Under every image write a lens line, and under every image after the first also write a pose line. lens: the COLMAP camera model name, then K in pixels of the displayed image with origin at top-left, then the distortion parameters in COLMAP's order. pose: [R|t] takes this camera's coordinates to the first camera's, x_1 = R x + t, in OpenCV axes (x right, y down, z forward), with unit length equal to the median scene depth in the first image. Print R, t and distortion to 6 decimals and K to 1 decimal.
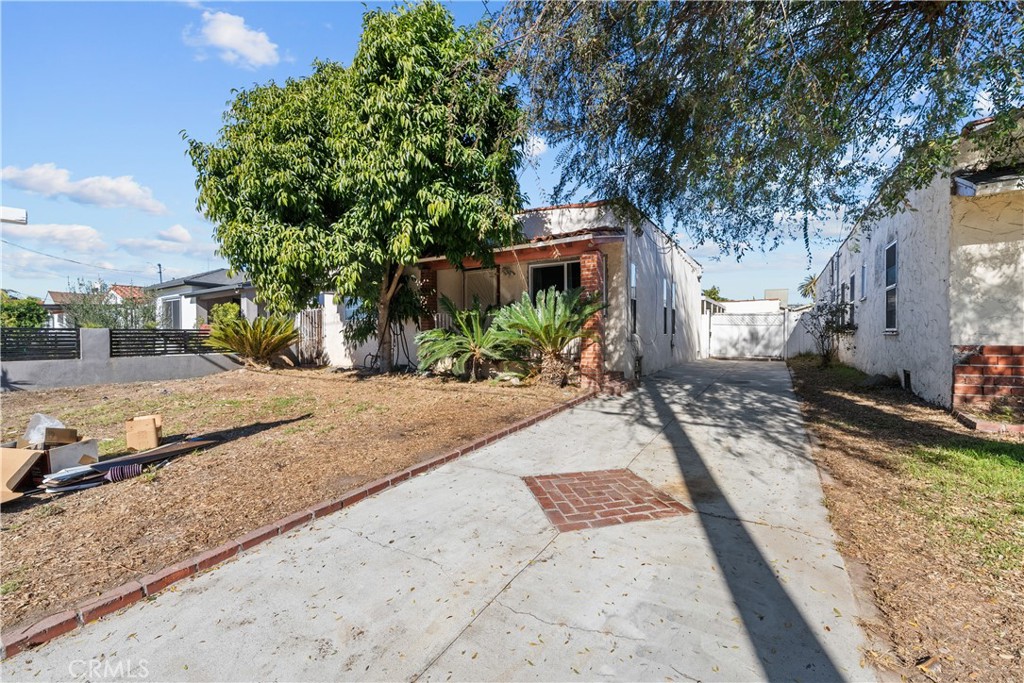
lens RADIAL K [[431.2, 0, 510.2], [0, 431.2, 336.7], [0, 0, 1]] dist [-0.000317, -0.000590]
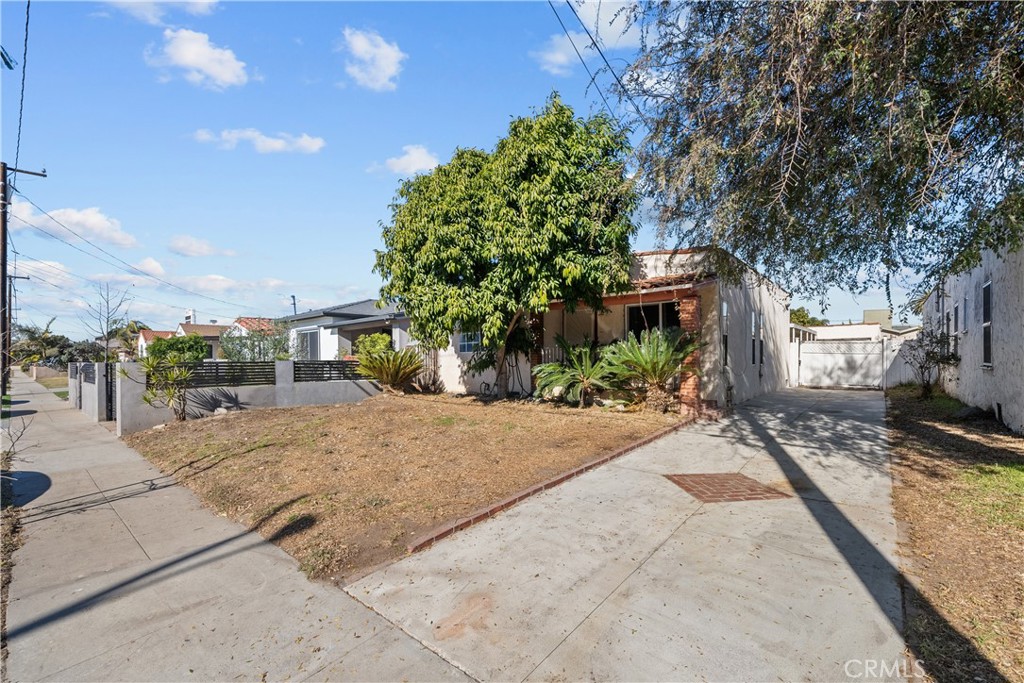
lens RADIAL K [[425.4, 0, 515.7], [0, 425.4, 361.7], [0, 0, 1]] dist [-0.004172, -0.000346]
pose [[0.988216, -0.000458, -0.153065, -0.123449], [0.000121, 0.999998, -0.002217, -0.025253], [0.153065, 0.002172, 0.988214, -0.246736]]
